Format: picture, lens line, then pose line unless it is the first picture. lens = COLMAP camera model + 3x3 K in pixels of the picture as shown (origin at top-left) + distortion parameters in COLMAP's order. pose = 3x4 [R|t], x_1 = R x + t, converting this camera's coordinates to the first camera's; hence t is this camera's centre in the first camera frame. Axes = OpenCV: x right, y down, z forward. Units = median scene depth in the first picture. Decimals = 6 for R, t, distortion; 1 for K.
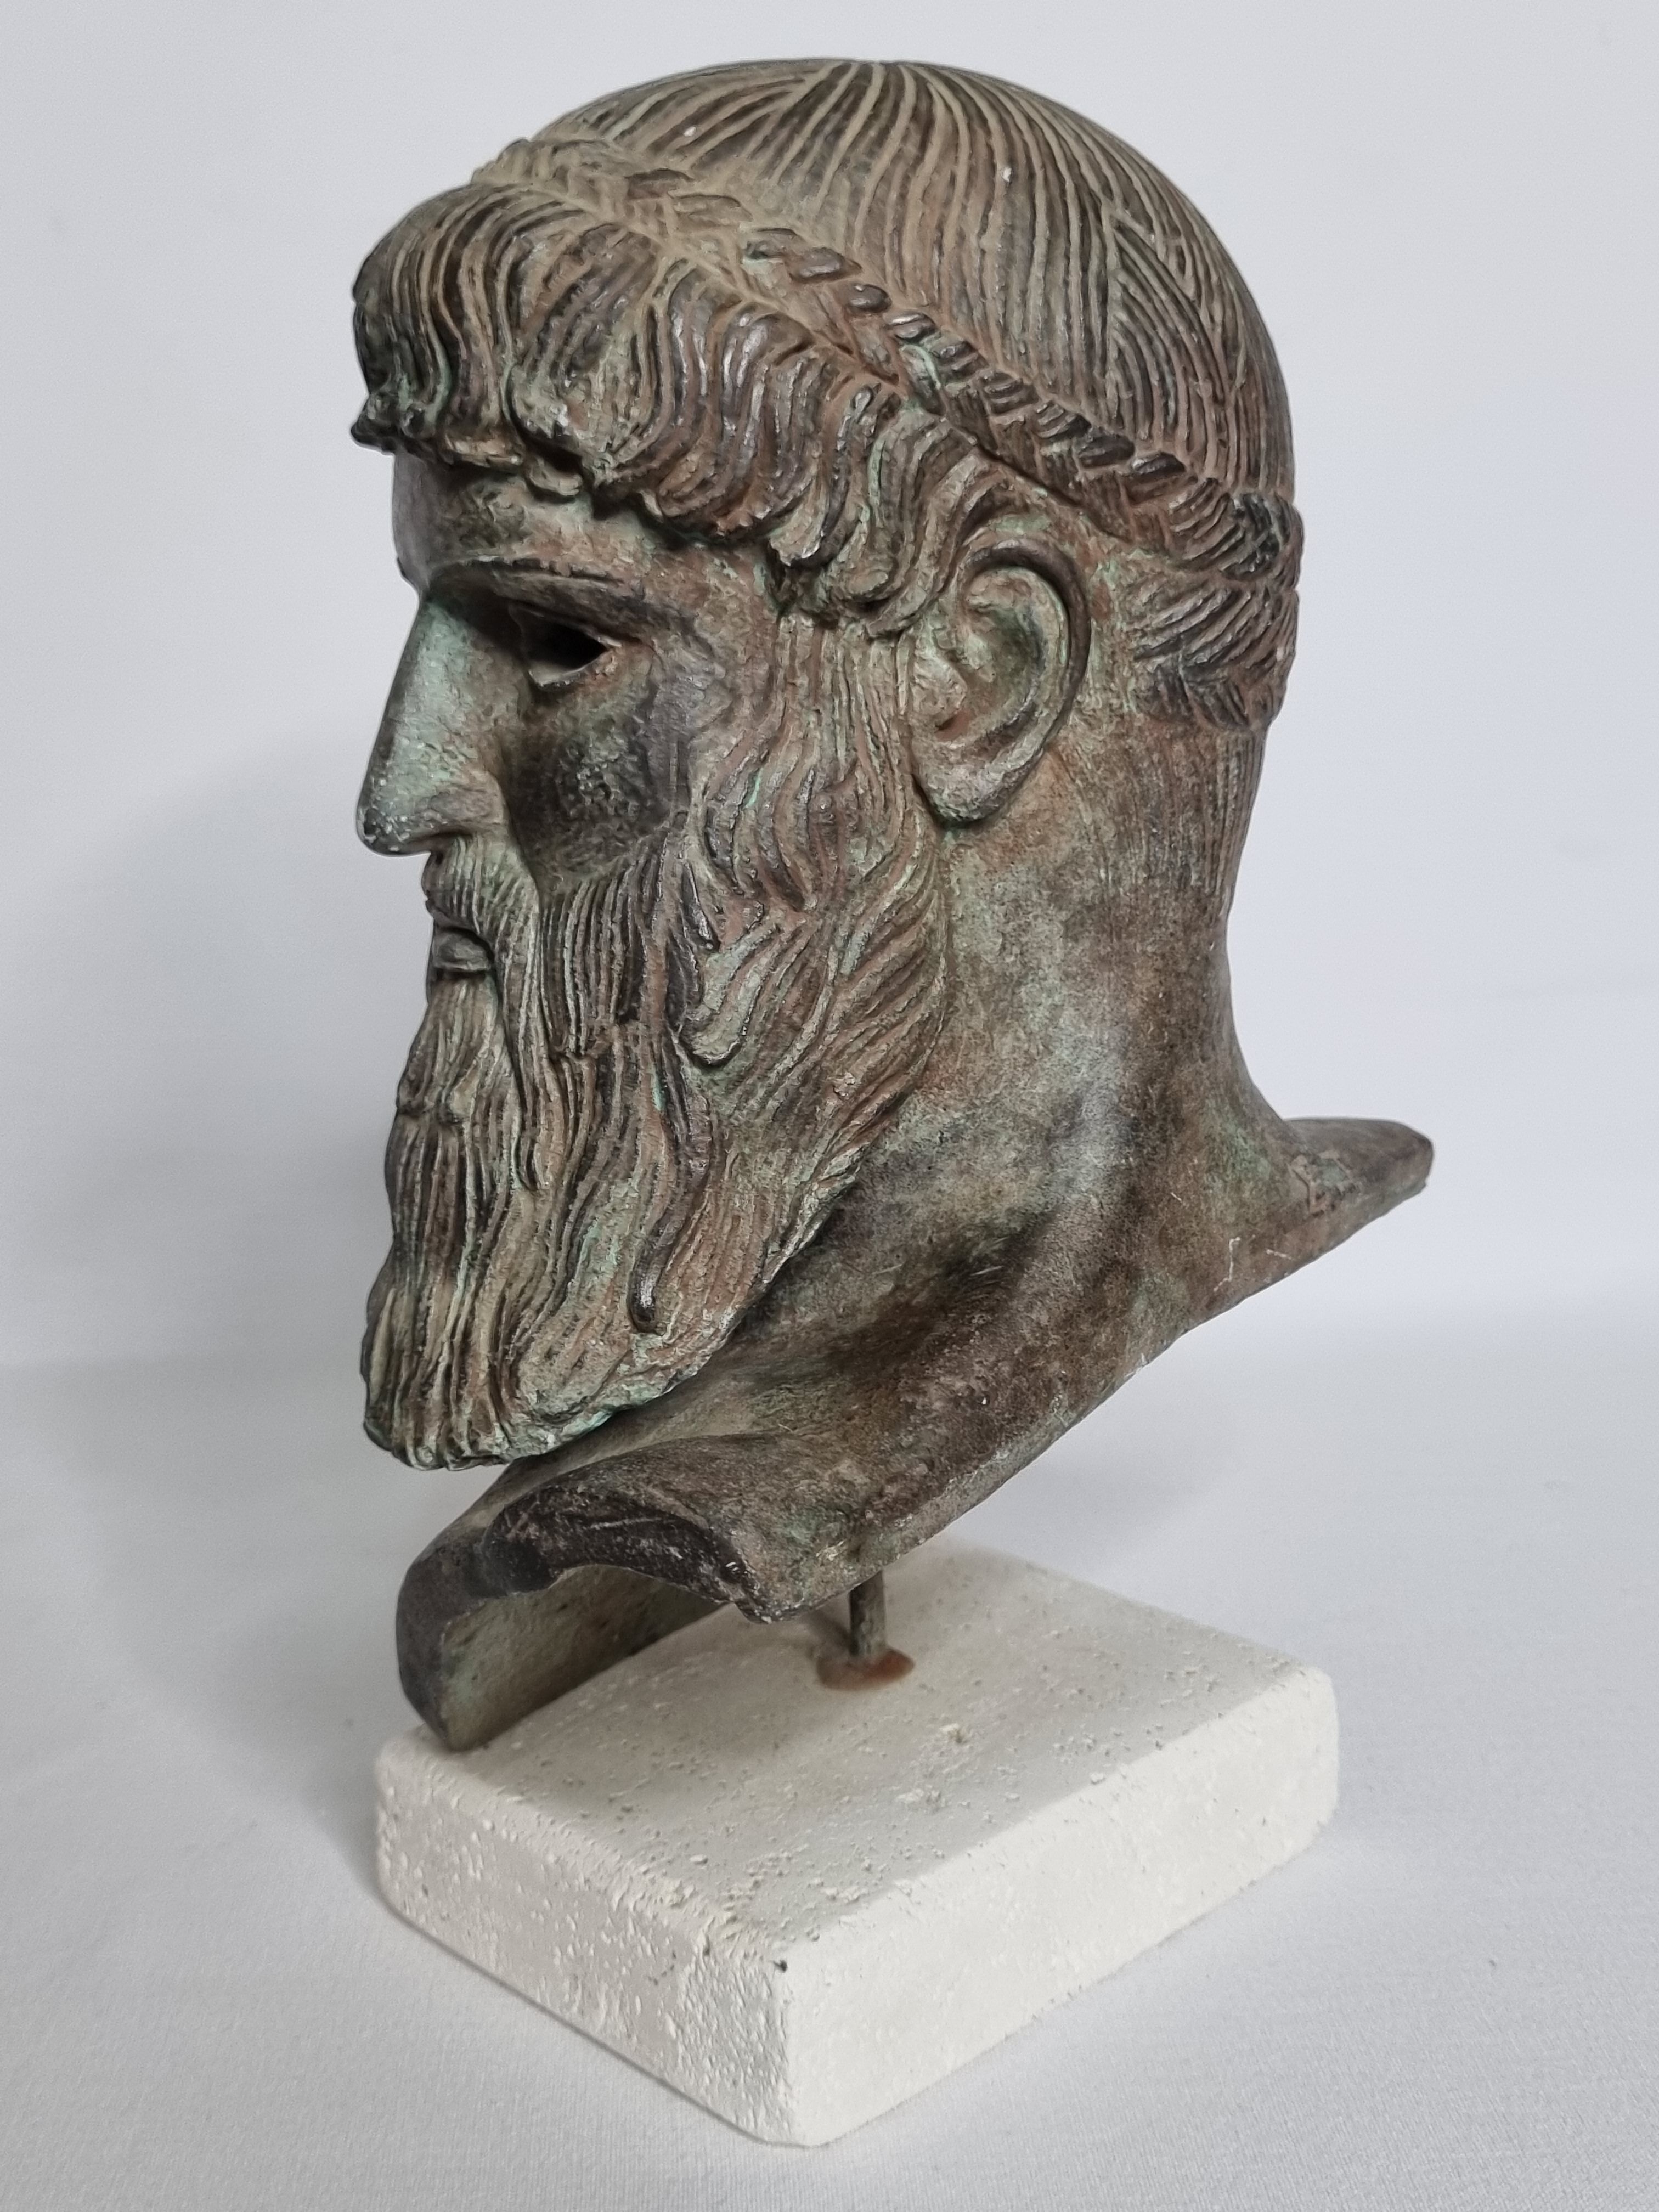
lens RADIAL K [[2543.9, 0, 844.5], [0, 2543.9, 1098.0], [0, 0, 1]] dist [0.021061, 0.000000]
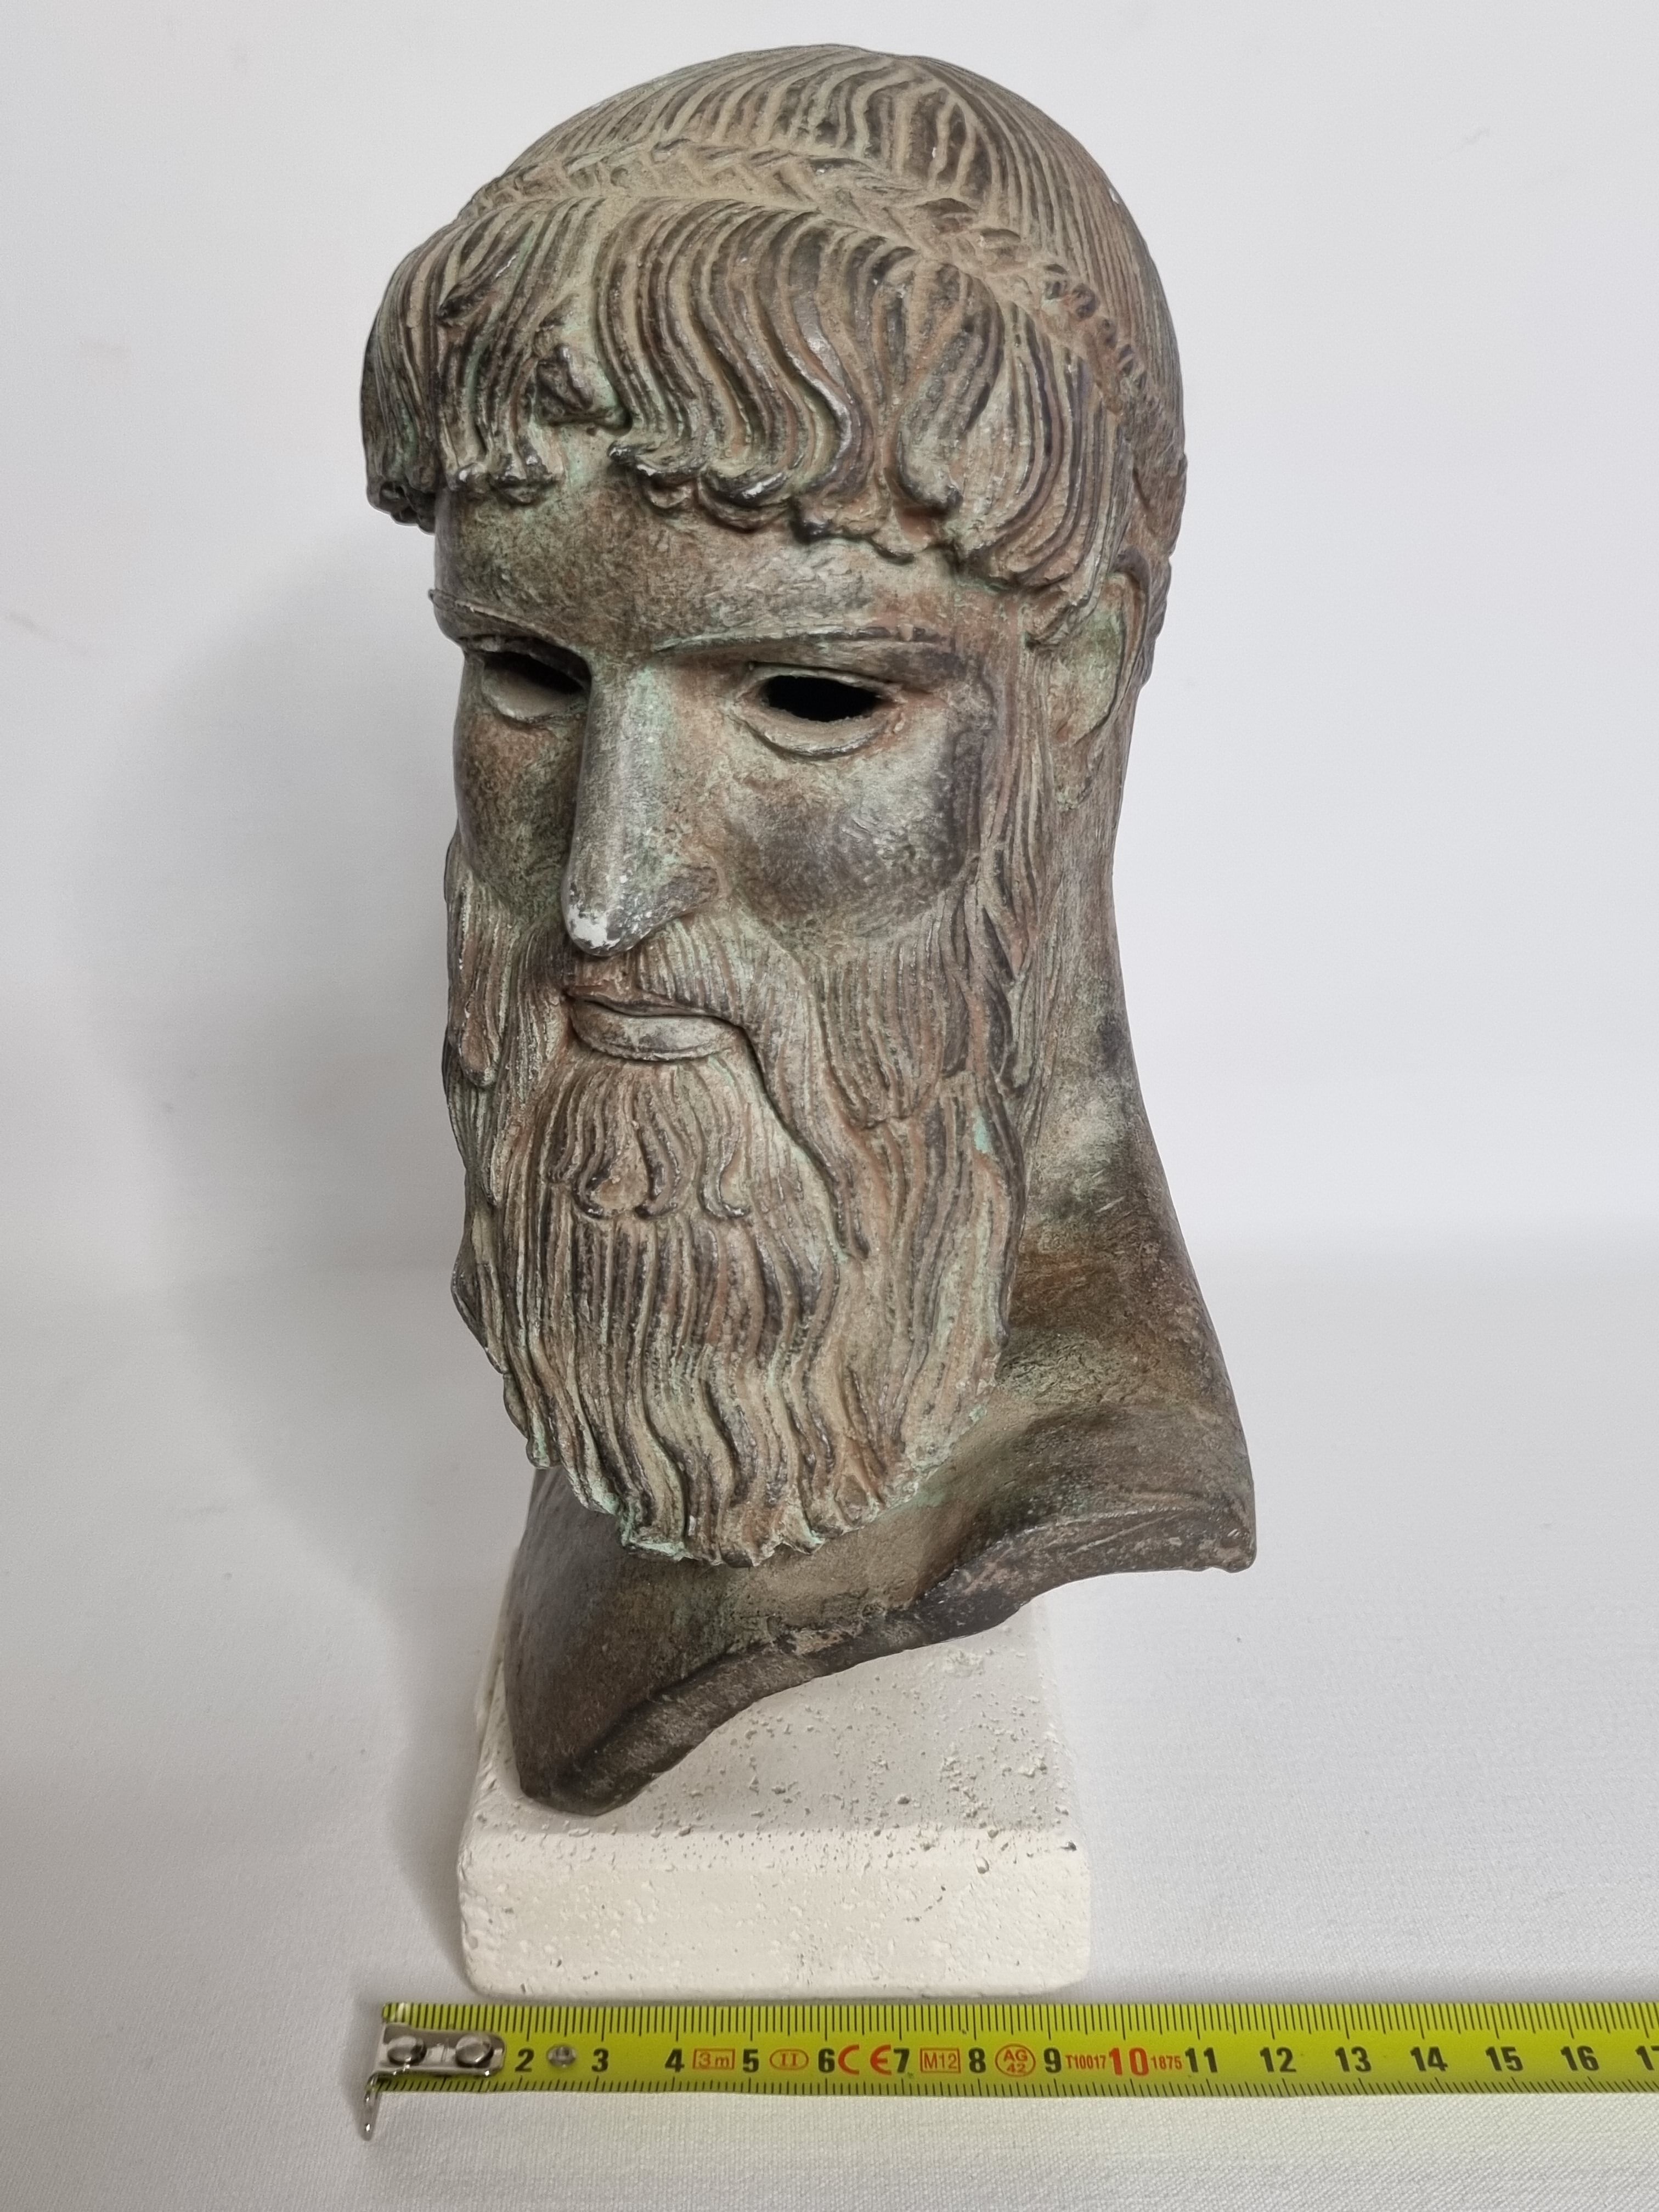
lens RADIAL K [[2247.9, 0, 842.9], [0, 2247.9, 1124.0], [0, 0, 1]] dist [0.011612, 0.000000]
pose [[0.715130, -0.262650, 0.647769, -0.686476], [0.162969, 0.963830, 0.210887, -0.202132], [-0.679728, -0.045245, 0.732067, 0.371471]]
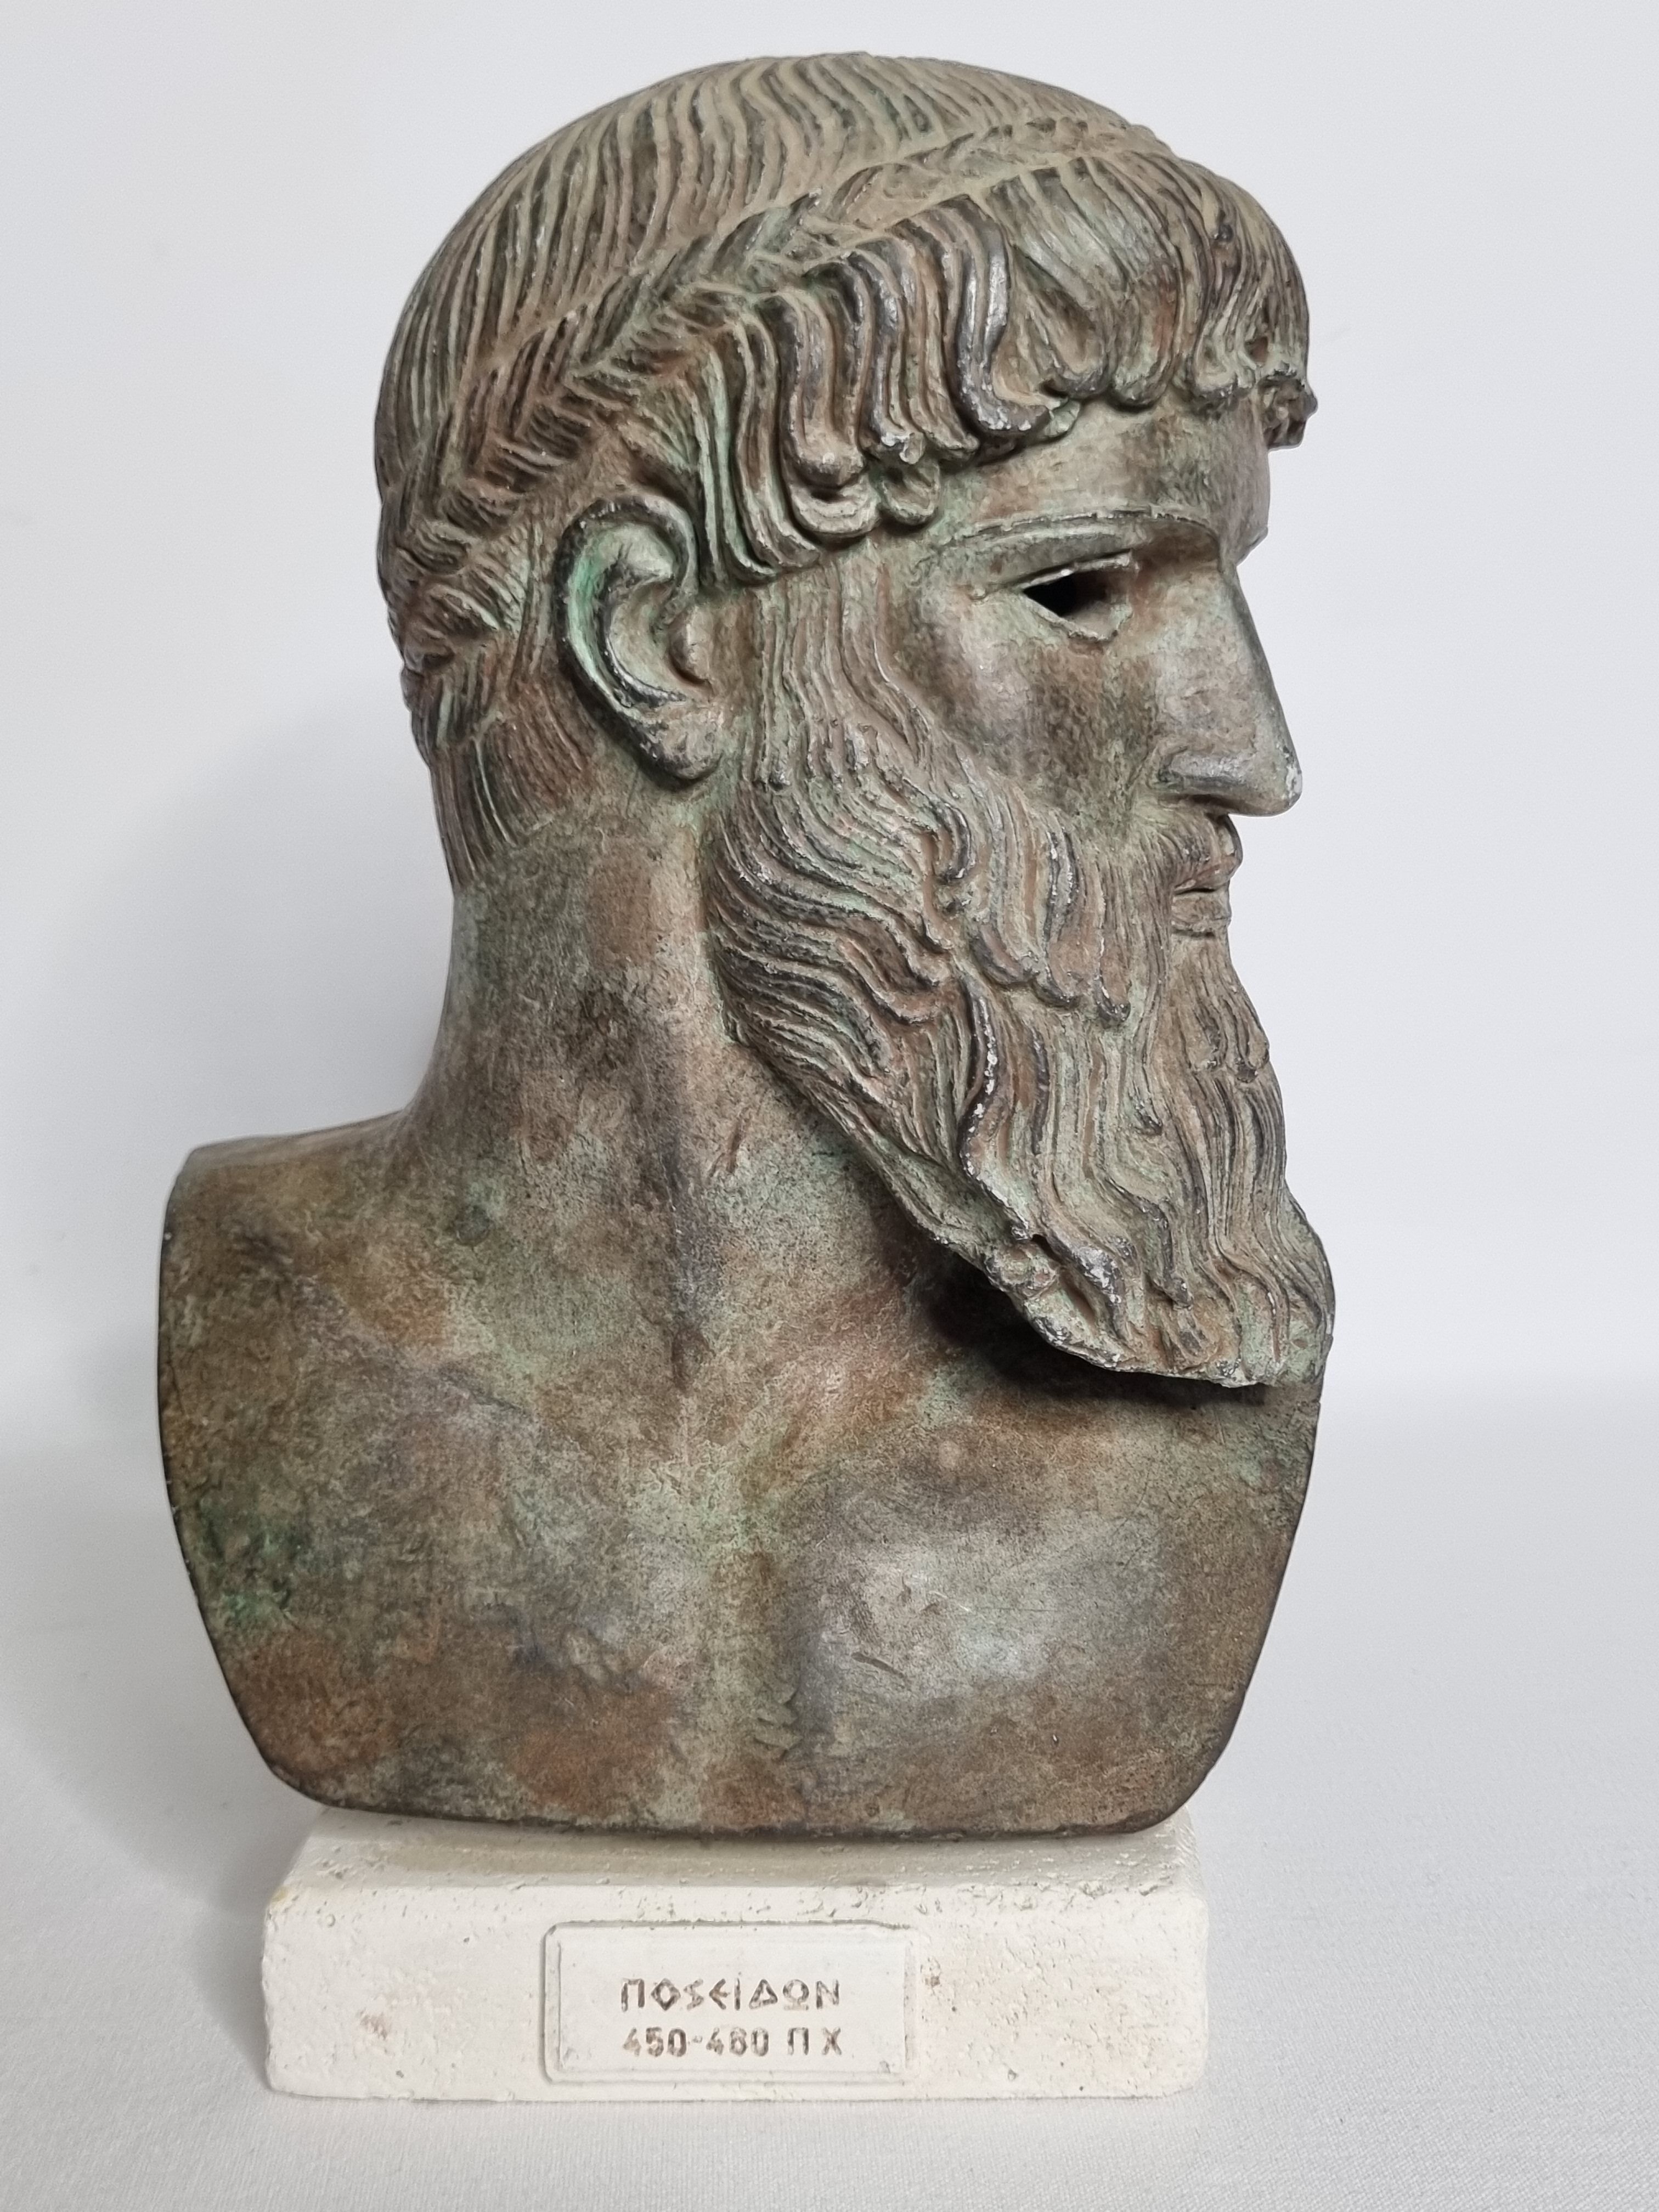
lens RADIAL K [[2543.9, 0, 846.2], [0, 2543.9, 1085.4], [0, 0, 1]] dist [0.021061, 0.000000]
pose [[-0.681816, -0.122610, 0.721175, -0.848255], [0.173717, 0.930514, 0.322437, -0.368644], [-0.710597, 0.345123, -0.613140, 1.864613]]
